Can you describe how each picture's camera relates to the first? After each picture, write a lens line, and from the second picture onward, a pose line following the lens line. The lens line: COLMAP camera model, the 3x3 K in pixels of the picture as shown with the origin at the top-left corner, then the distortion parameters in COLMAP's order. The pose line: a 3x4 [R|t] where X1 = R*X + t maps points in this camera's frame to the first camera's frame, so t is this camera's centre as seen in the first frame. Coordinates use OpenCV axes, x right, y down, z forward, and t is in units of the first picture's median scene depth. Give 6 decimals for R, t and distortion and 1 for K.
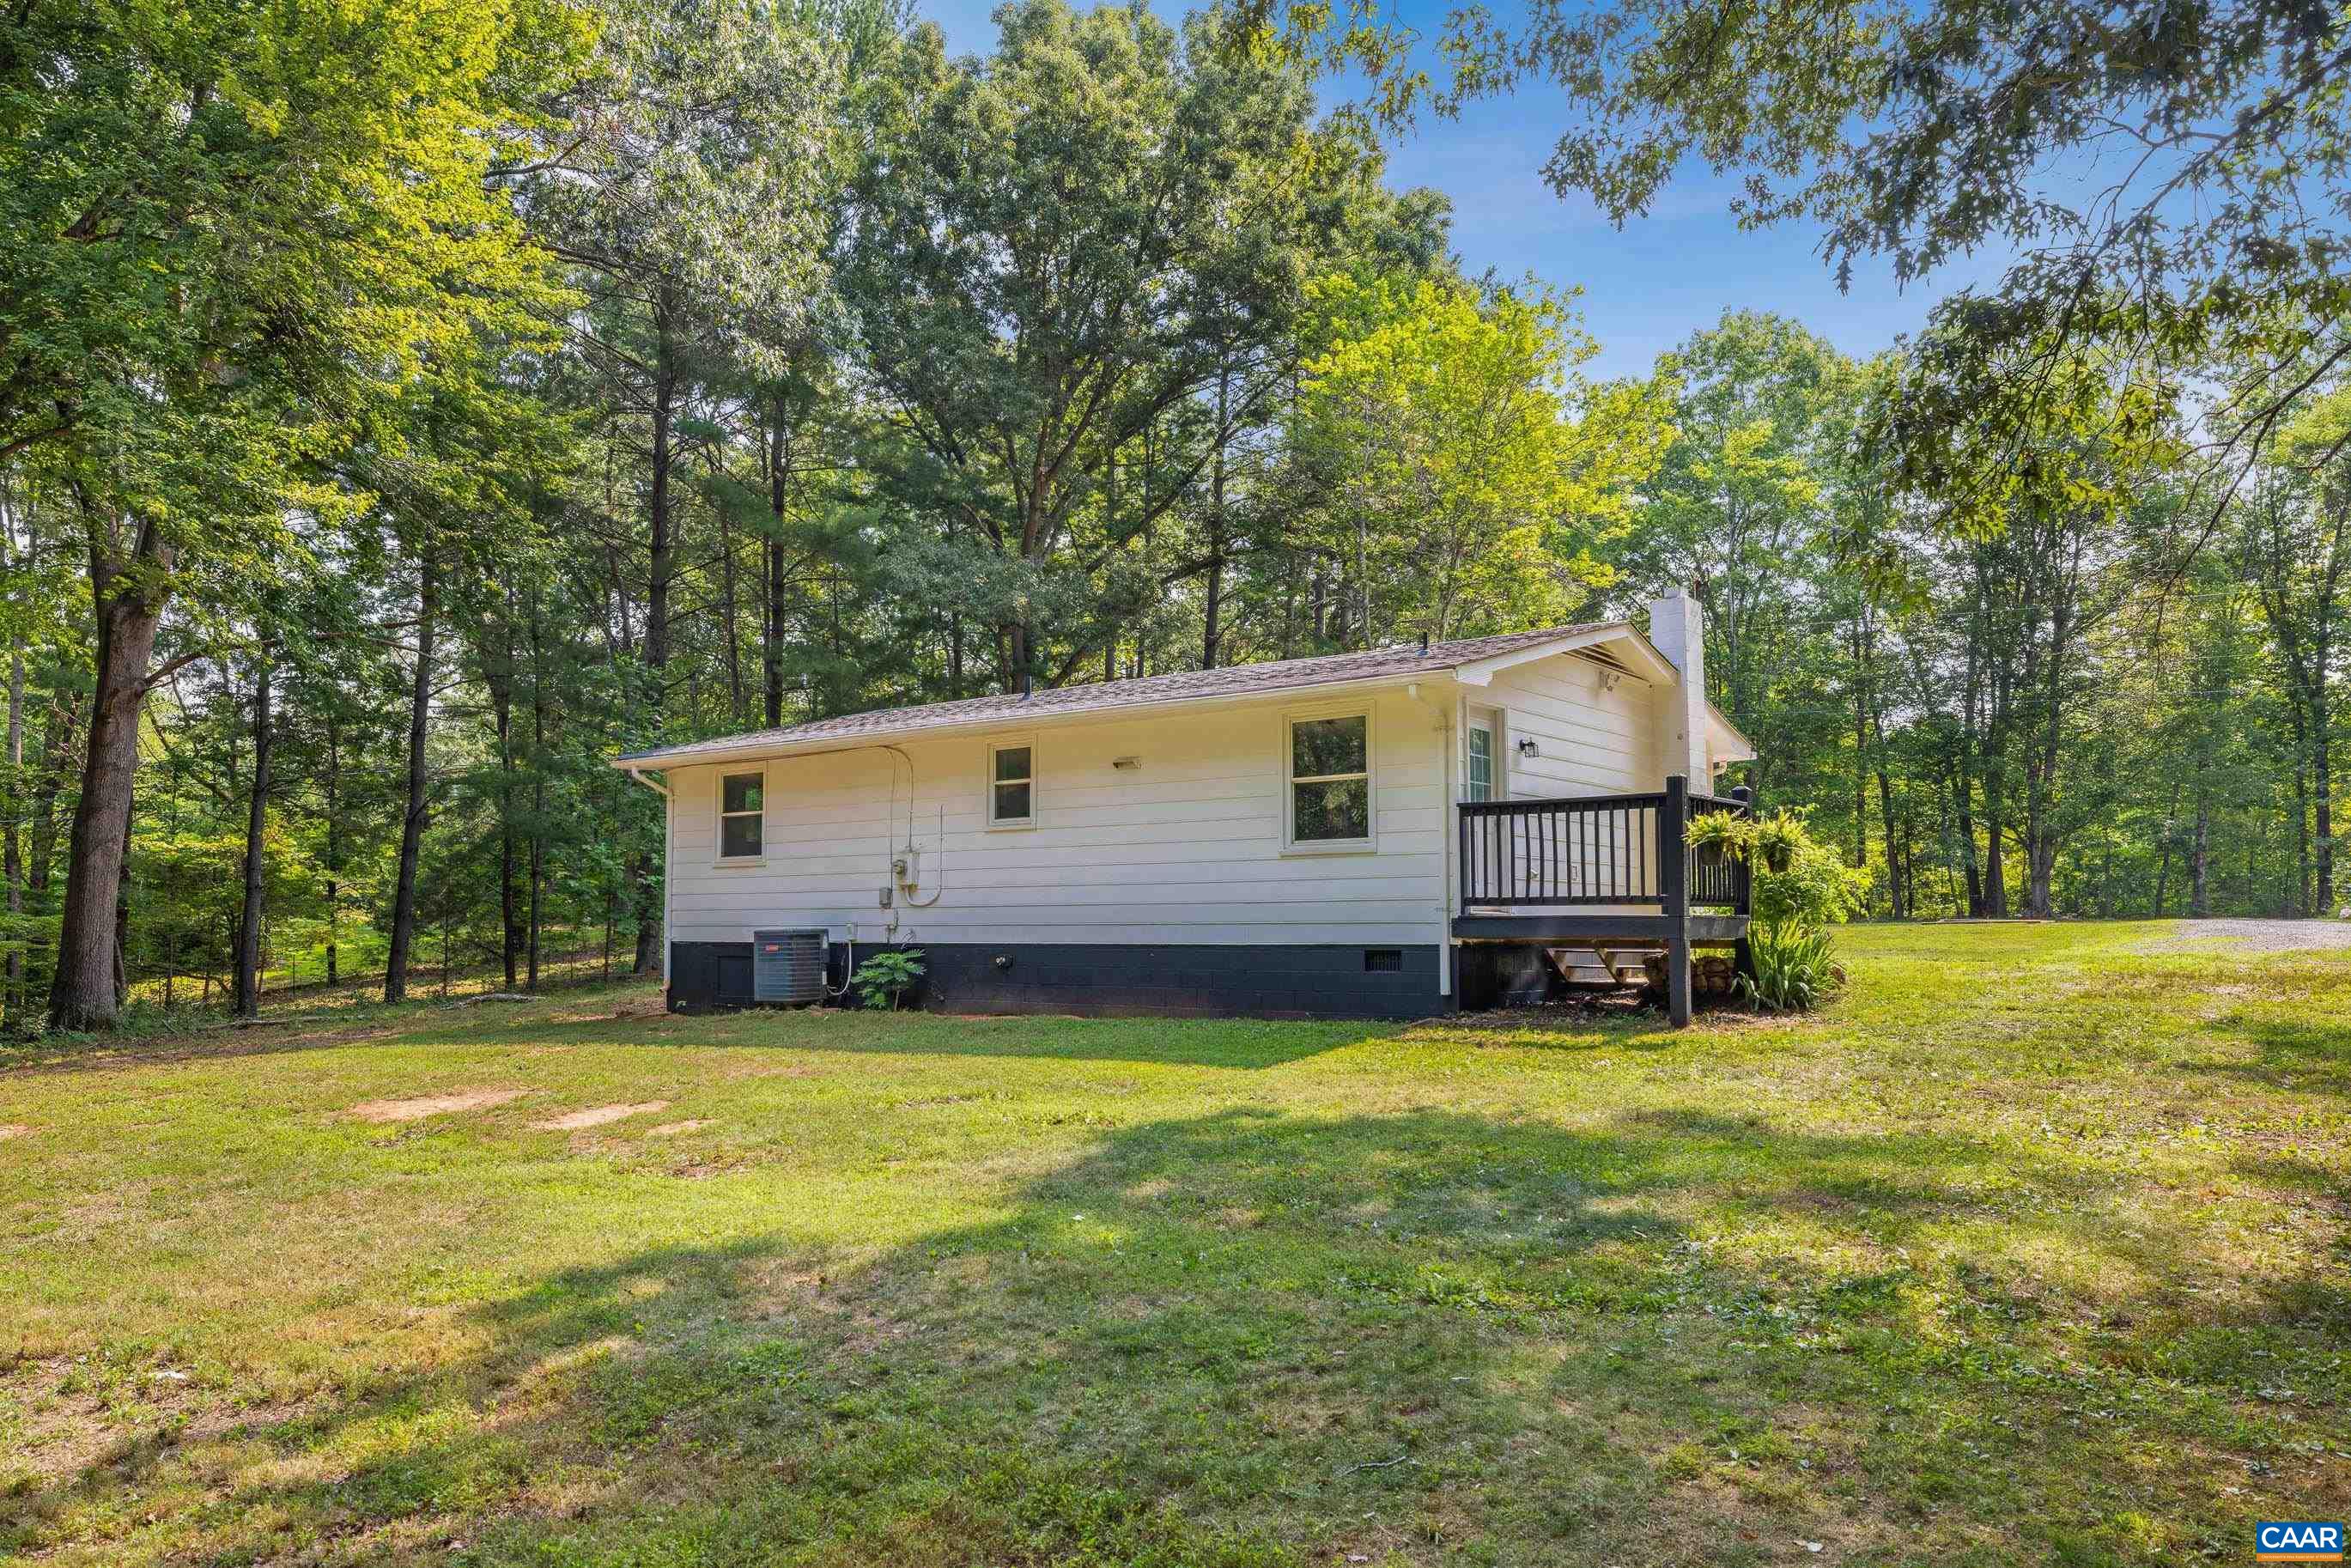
lens RADIAL K [[1649.6, 0, 1114.1], [0, 1649.6, 787.6], [0, 0, 1]] dist [-0.005333, -0.001612]
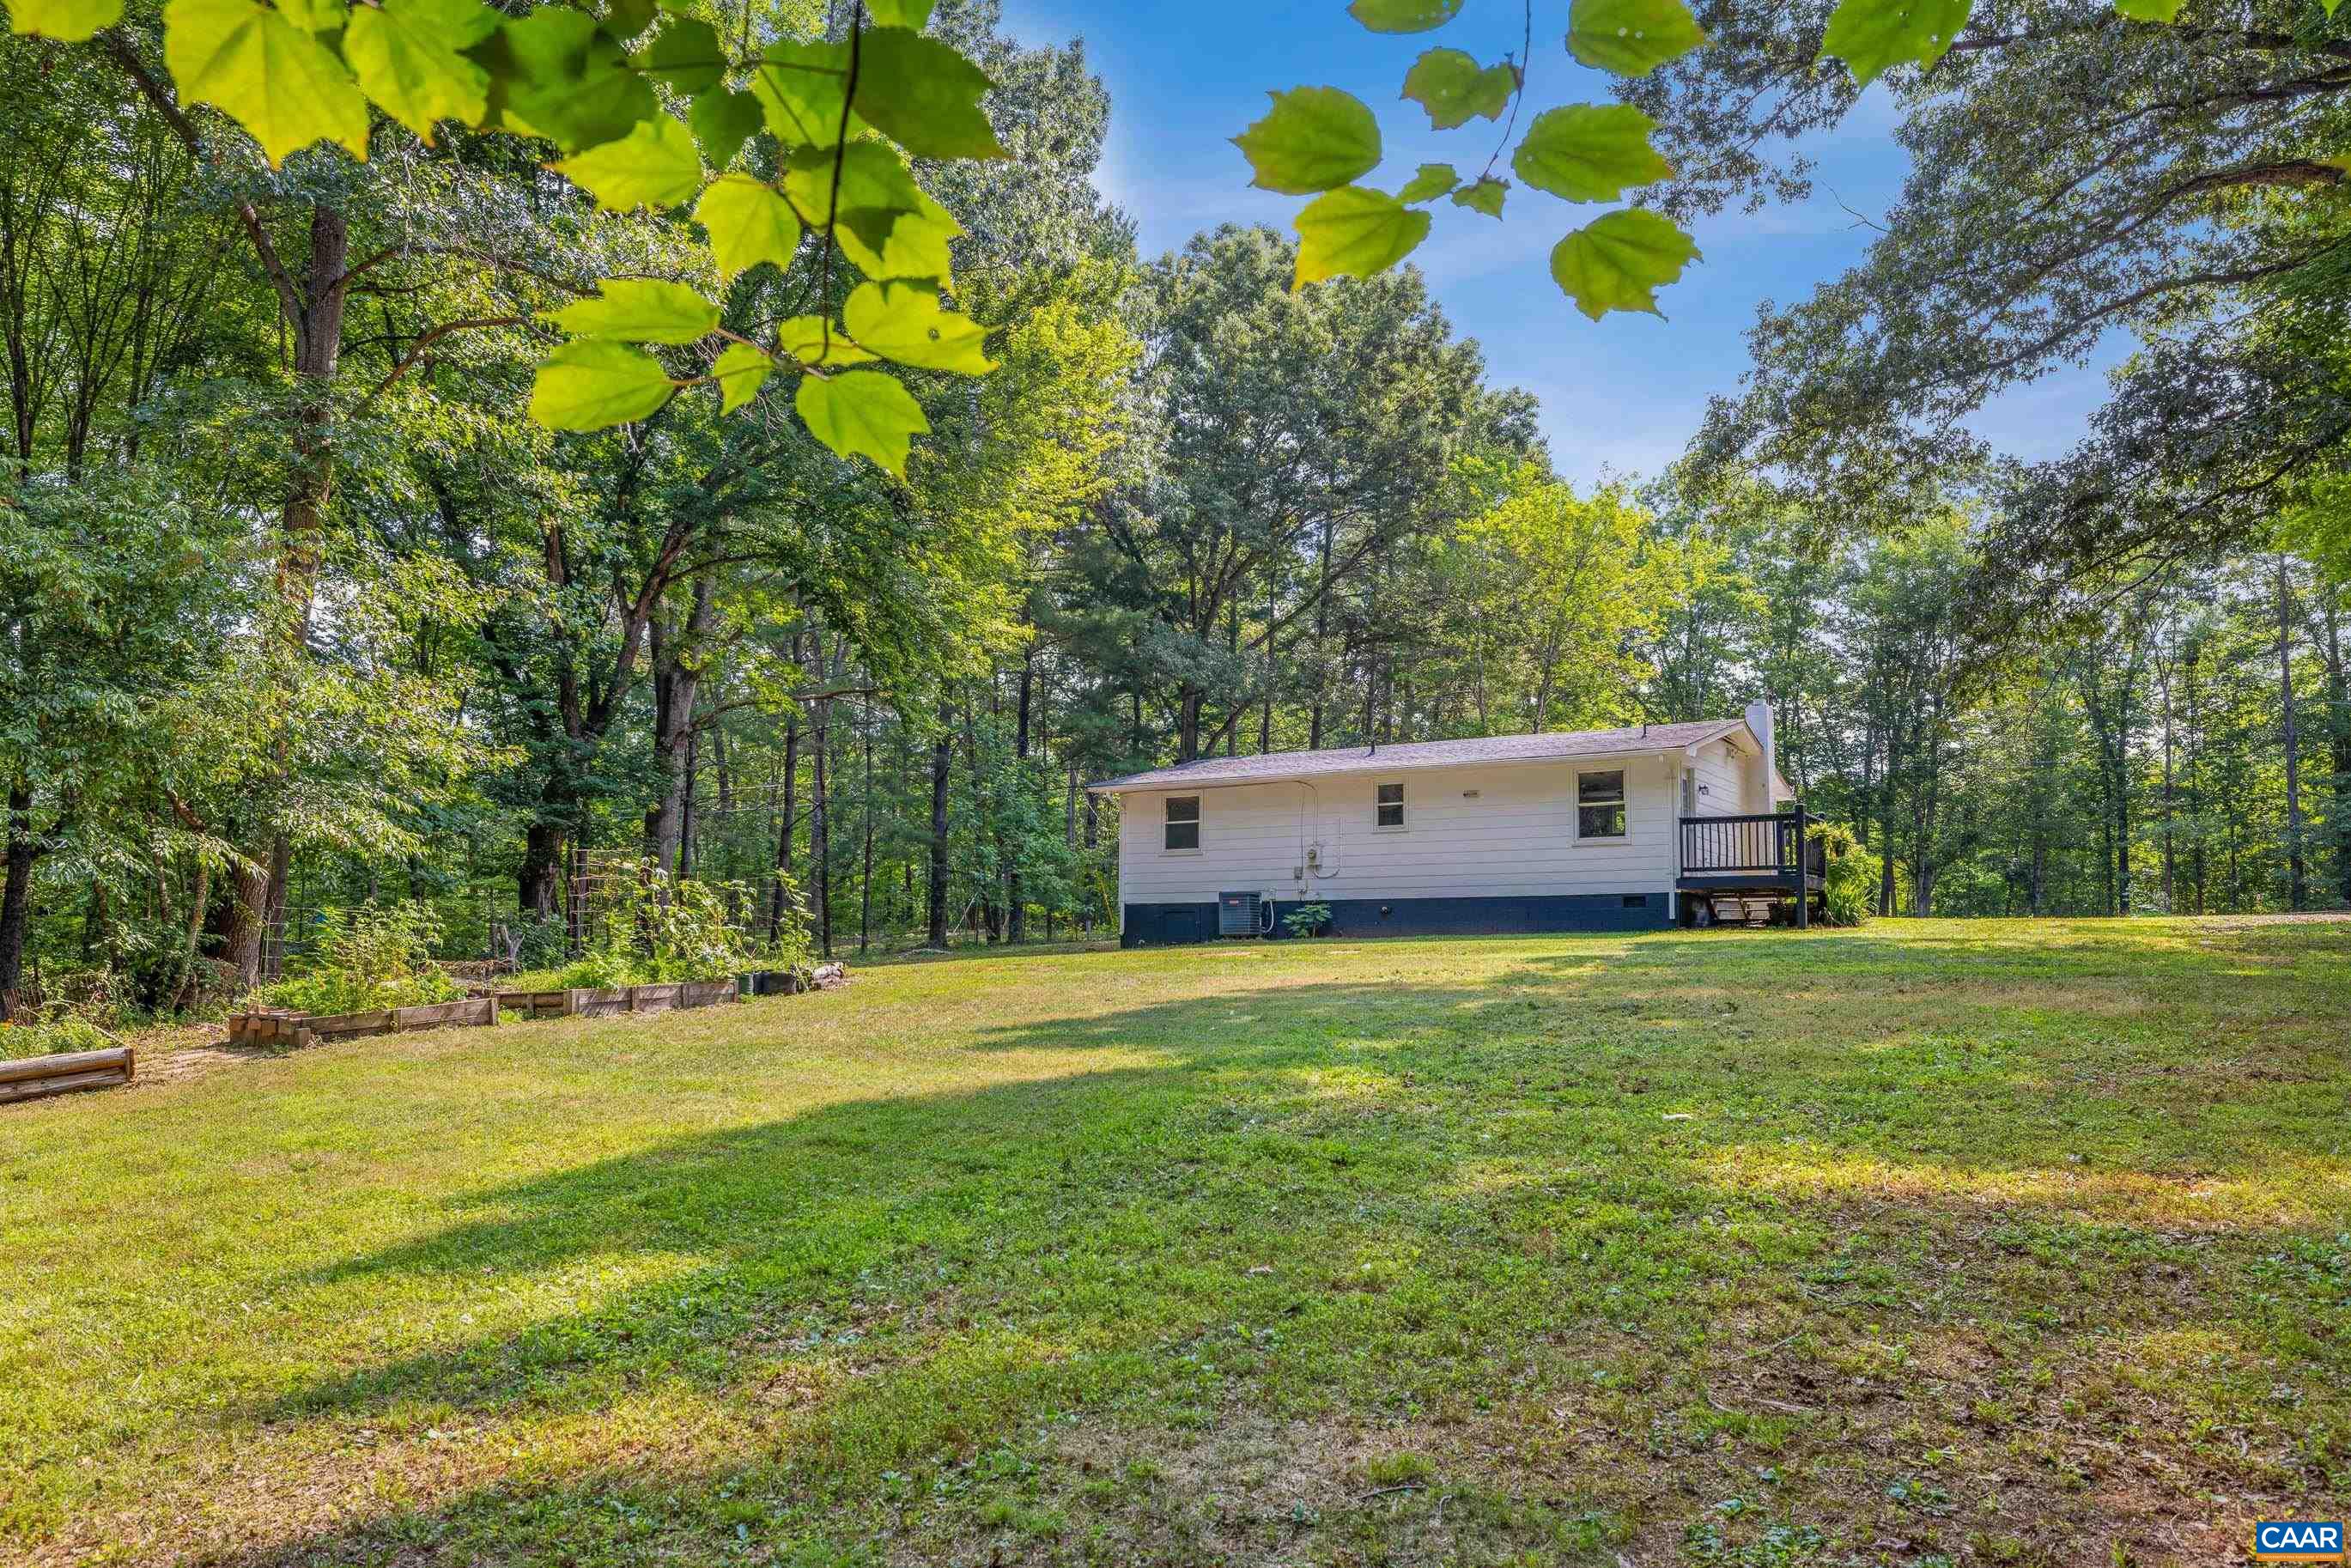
lens RADIAL K [[1639.0, 0, 1181.6], [0, 1639.0, 789.9], [0, 0, 1]] dist [-0.019950, 0.001386]
pose [[0.994474, 0.019572, 0.103143, -0.394552], [-0.017077, 0.999541, -0.025016, 0.024466], [-0.103585, 0.023116, 0.994352, -0.575698]]
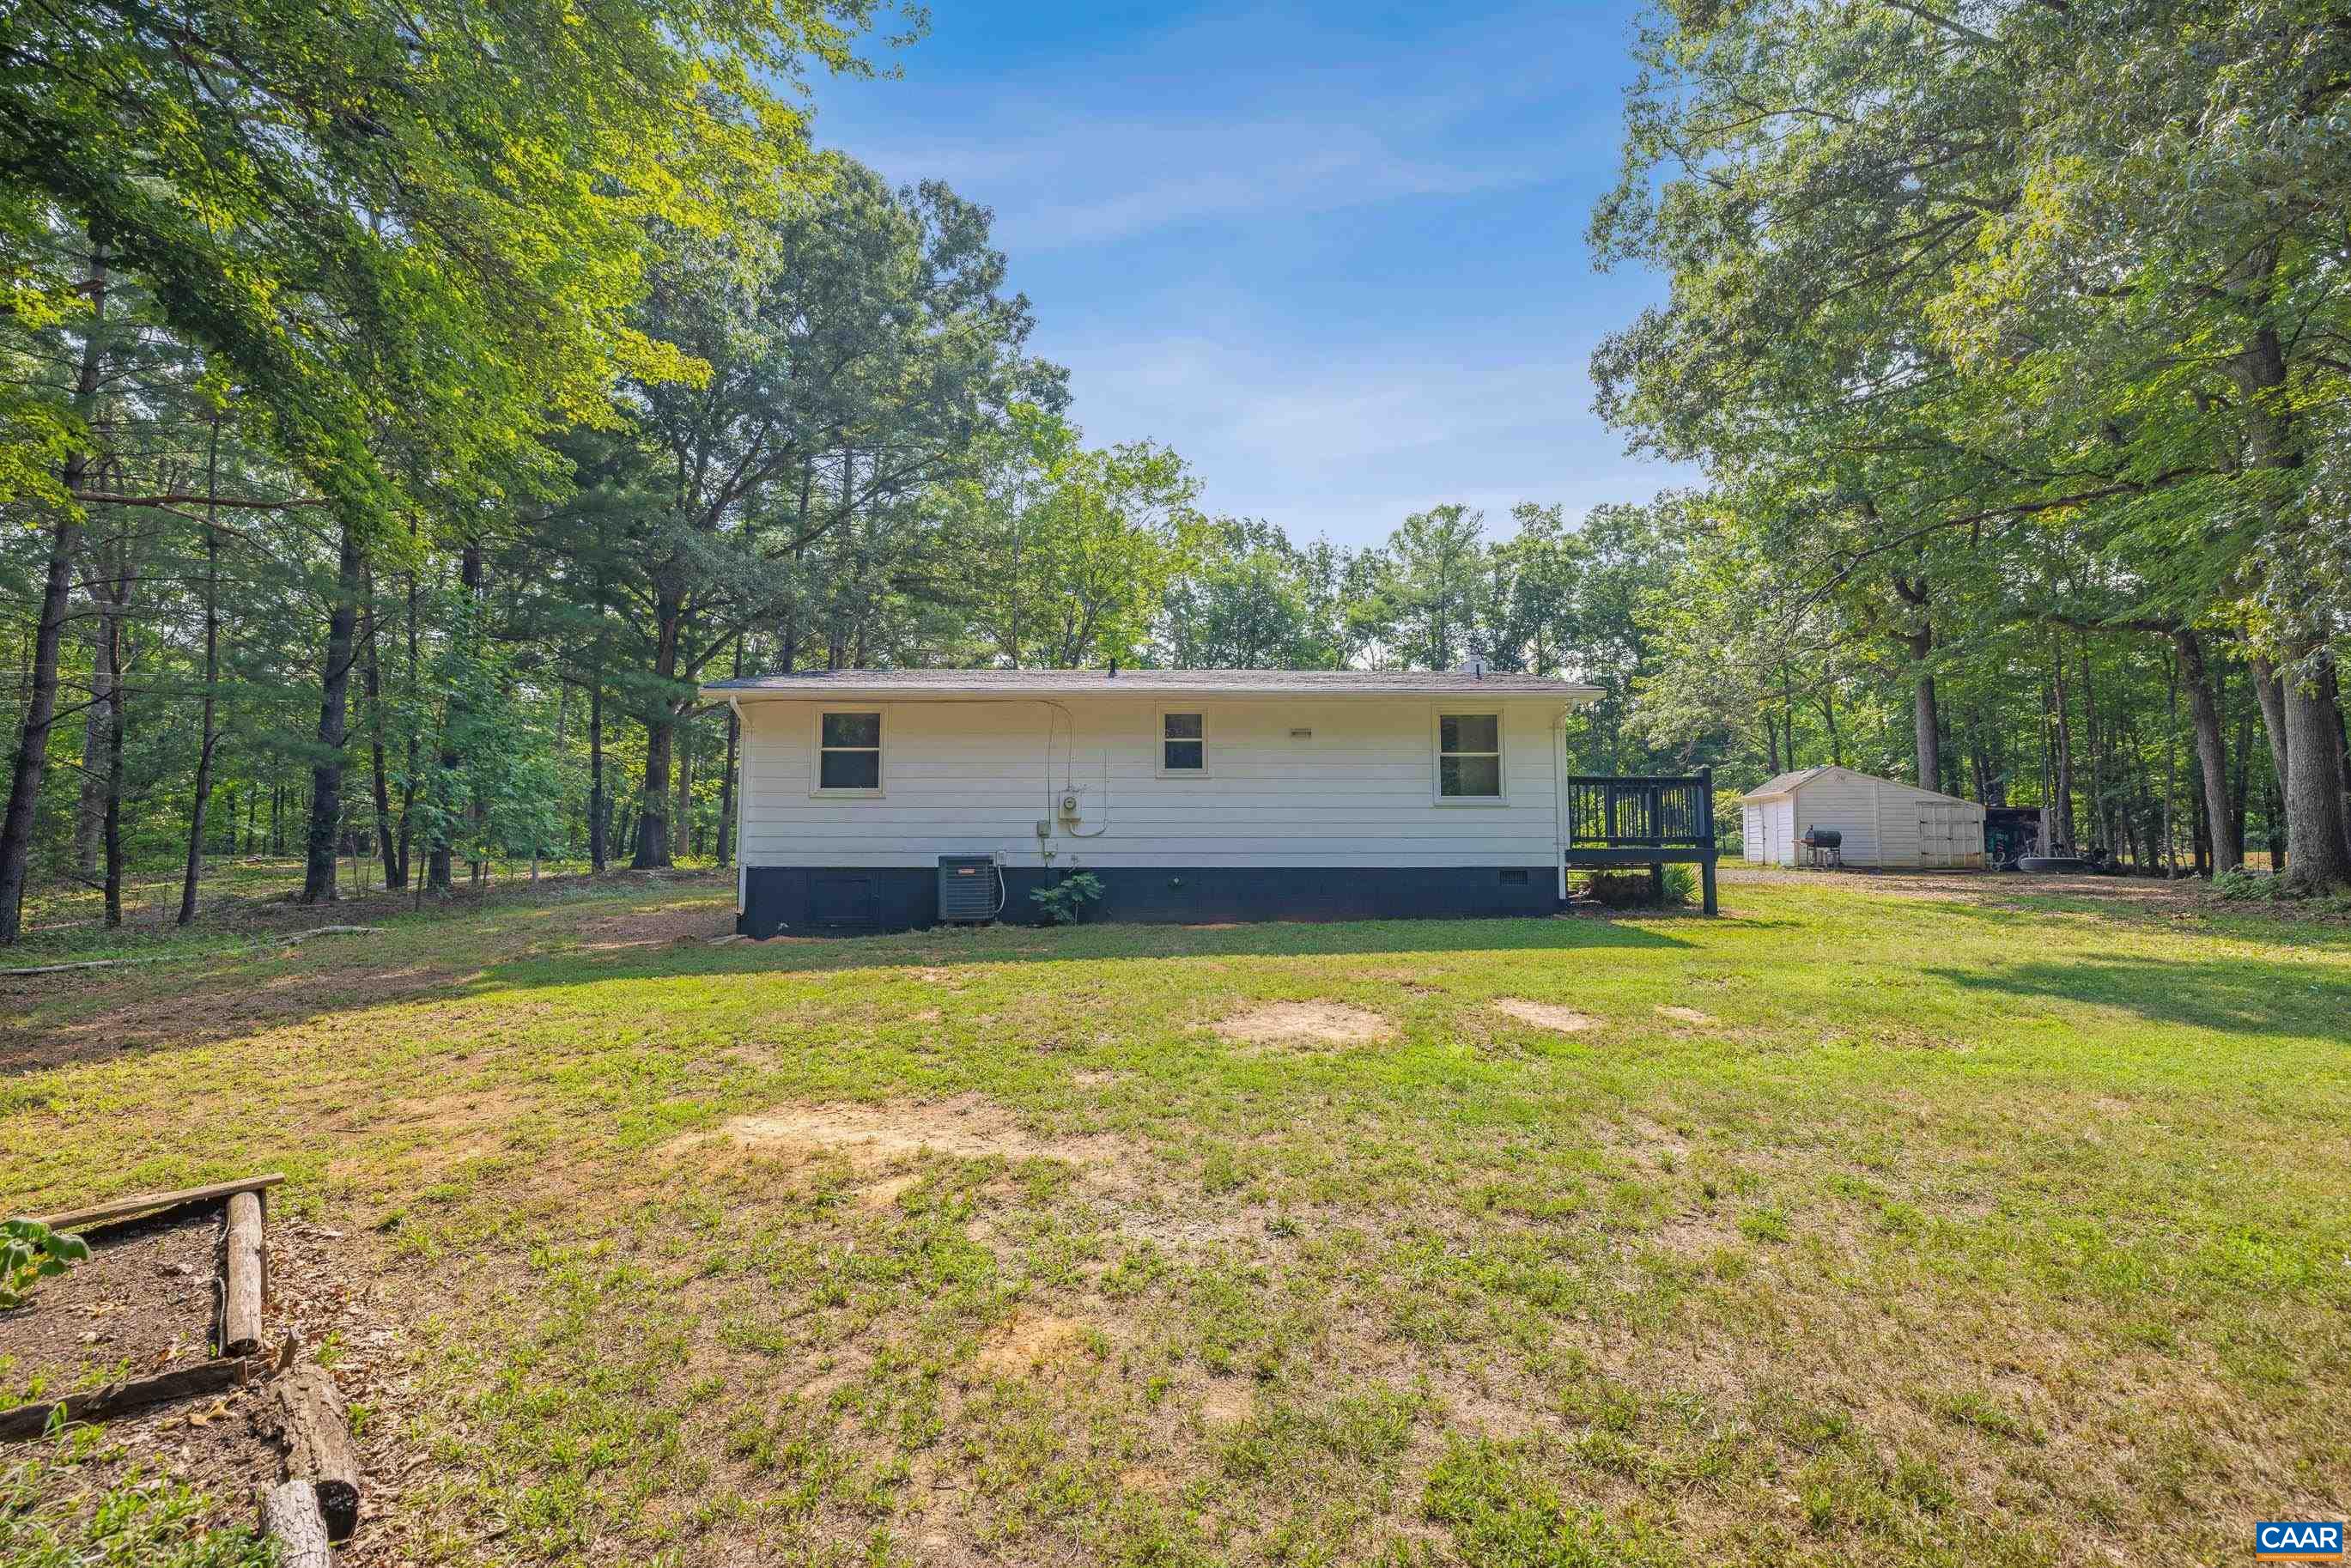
lens RADIAL K [[1059.8, 0, 1188.8], [0, 1059.8, 771.8], [0, 0, 1]] dist [0.002074, -0.000046]
pose [[0.771700, 0.060505, 0.633102, -0.500956], [-0.056142, 0.998059, -0.026951, 0.037578], [-0.633504, -0.014746, 0.773599, 0.324017]]
